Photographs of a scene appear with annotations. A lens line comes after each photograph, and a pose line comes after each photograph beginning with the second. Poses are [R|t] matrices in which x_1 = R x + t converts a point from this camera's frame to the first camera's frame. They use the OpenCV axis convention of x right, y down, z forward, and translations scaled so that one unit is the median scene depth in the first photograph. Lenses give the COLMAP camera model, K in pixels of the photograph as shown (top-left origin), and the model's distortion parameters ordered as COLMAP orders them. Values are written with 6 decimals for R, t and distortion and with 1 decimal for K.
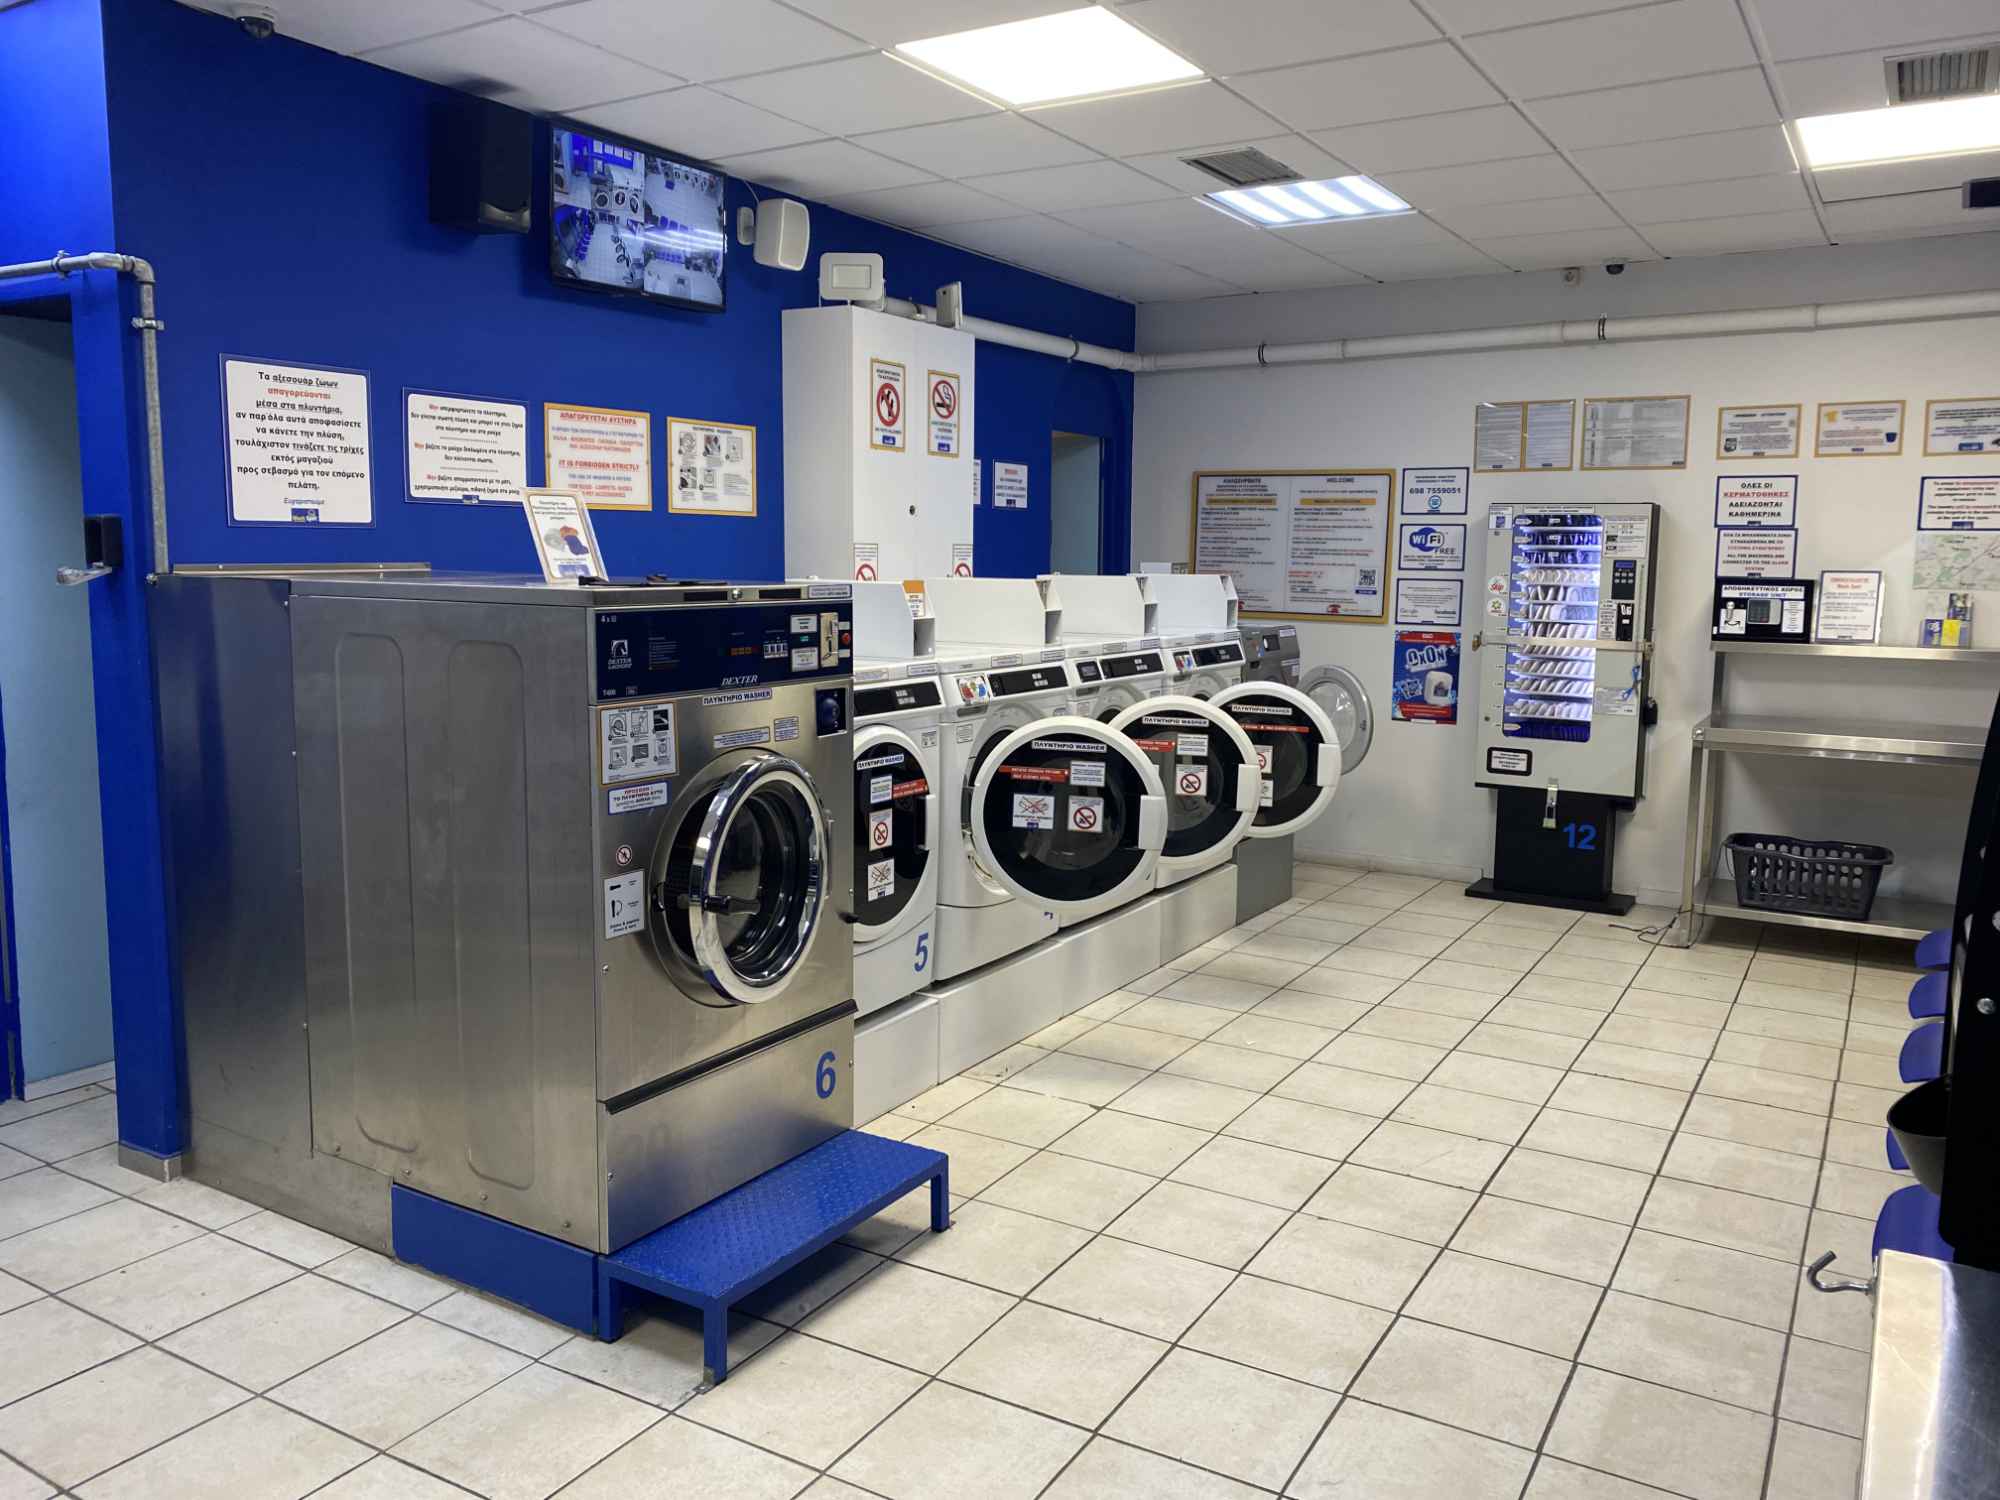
lens RADIAL K [[1496.8, 0, 1007.0], [0, 1496.8, 736.4], [0, 0, 1]] dist [0.122610, -0.303829]
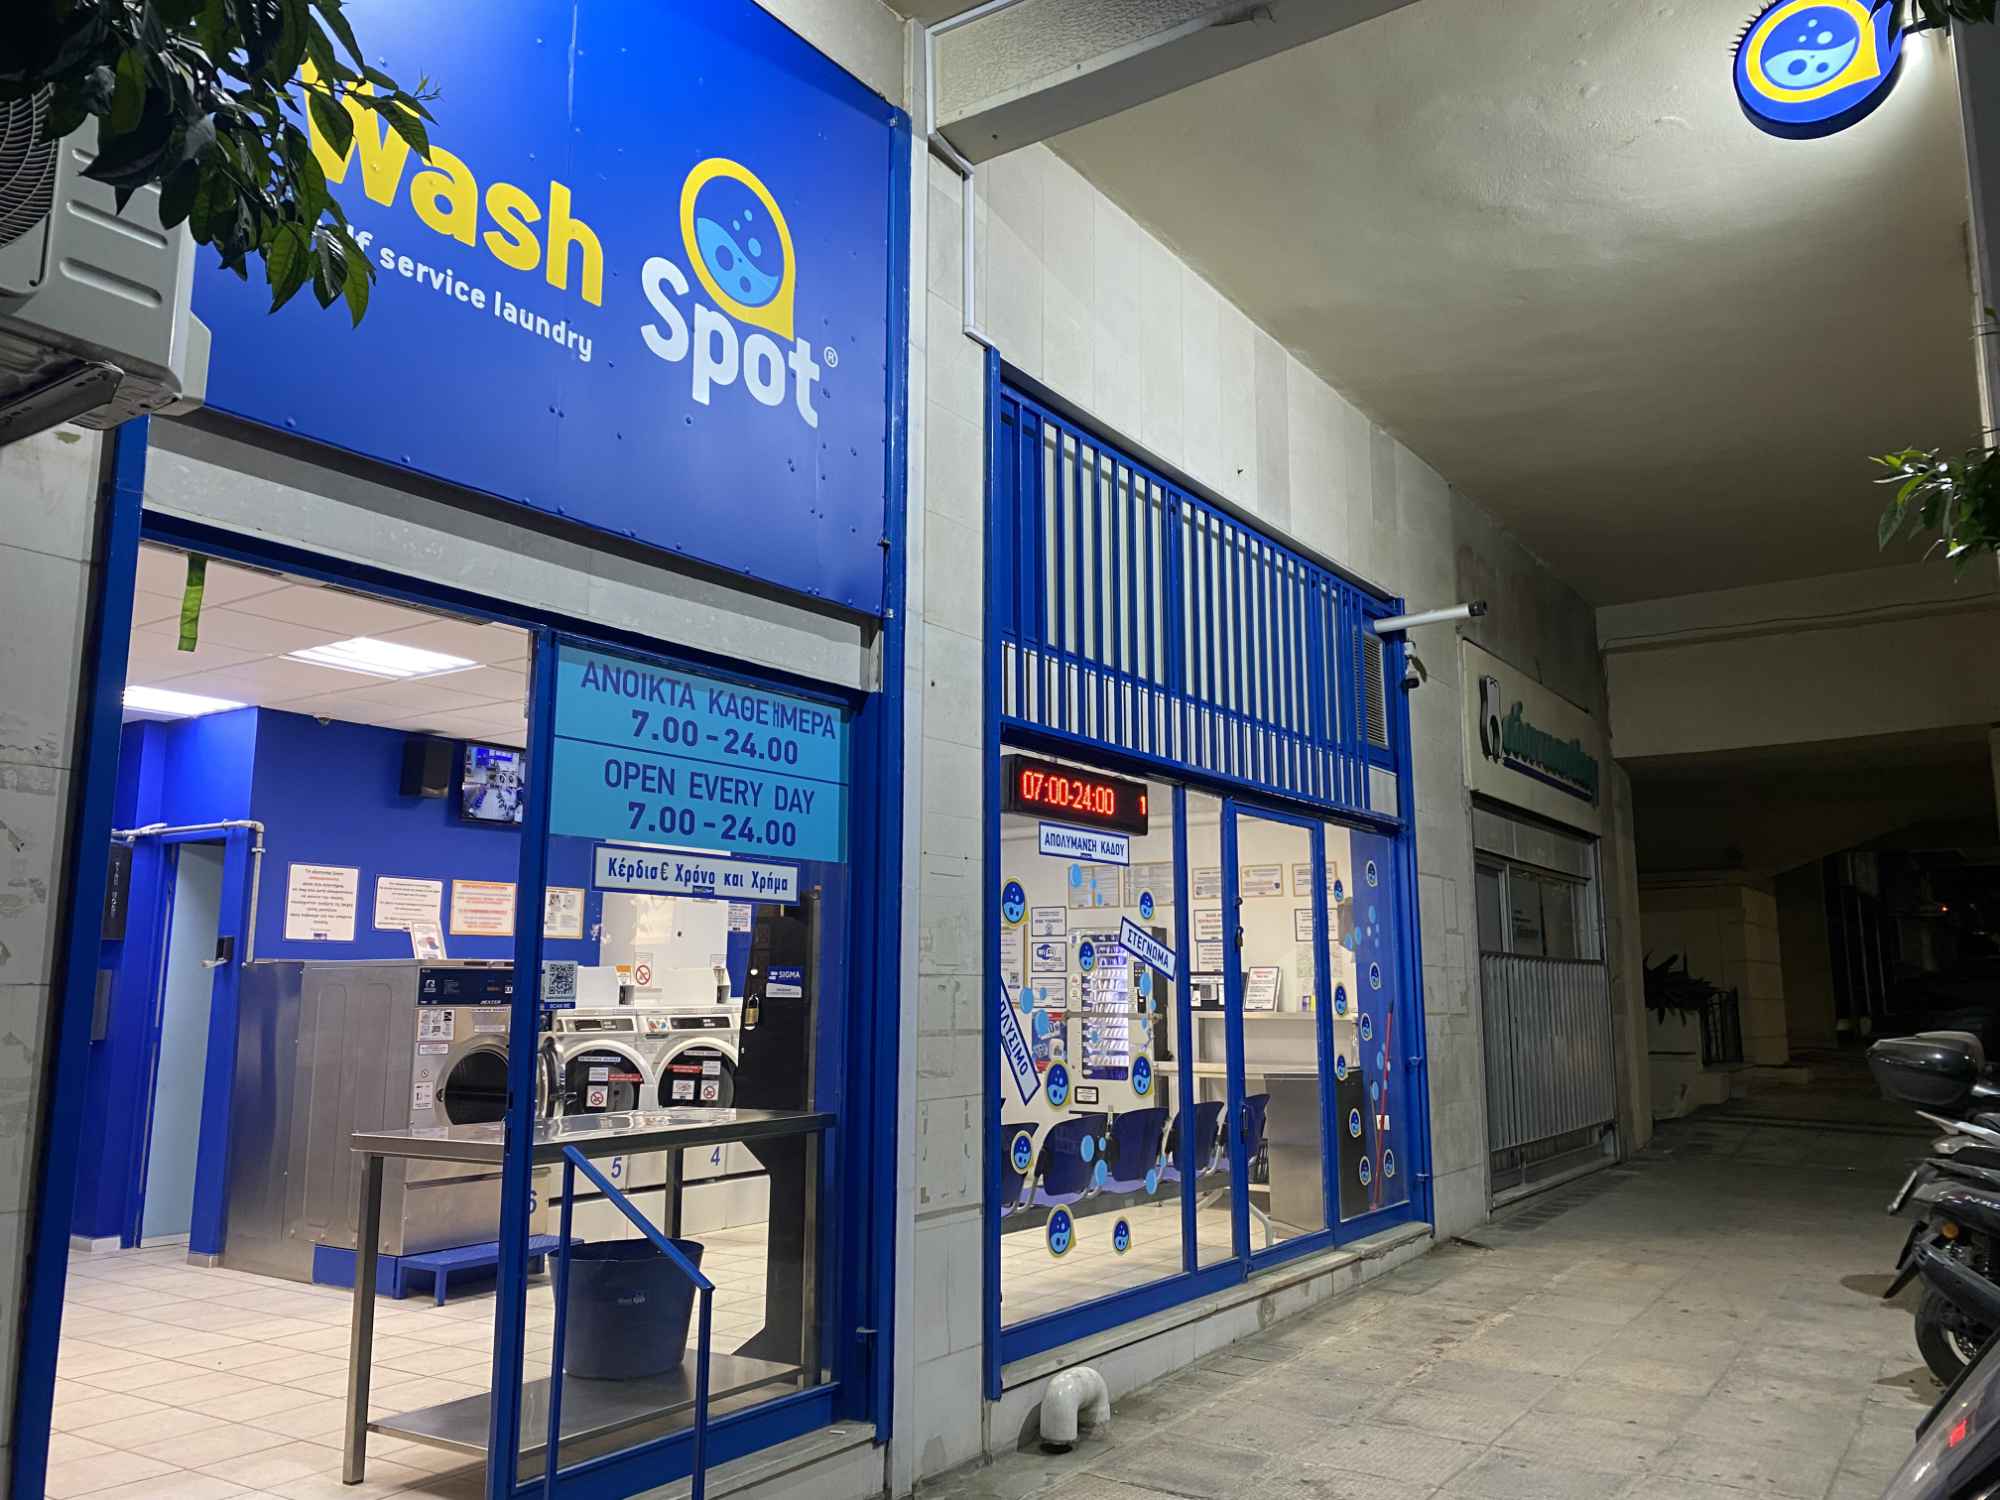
lens RADIAL K [[1496.8, 0, 1007.0], [0, 1496.8, 736.4], [0, 0, 1]] dist [0.122610, -0.303829]
pose [[0.999007, -0.017137, -0.041136, 0.448102], [0.004403, 0.956540, -0.291568, 0.159144], [0.044345, 0.291097, 0.955665, -0.806997]]
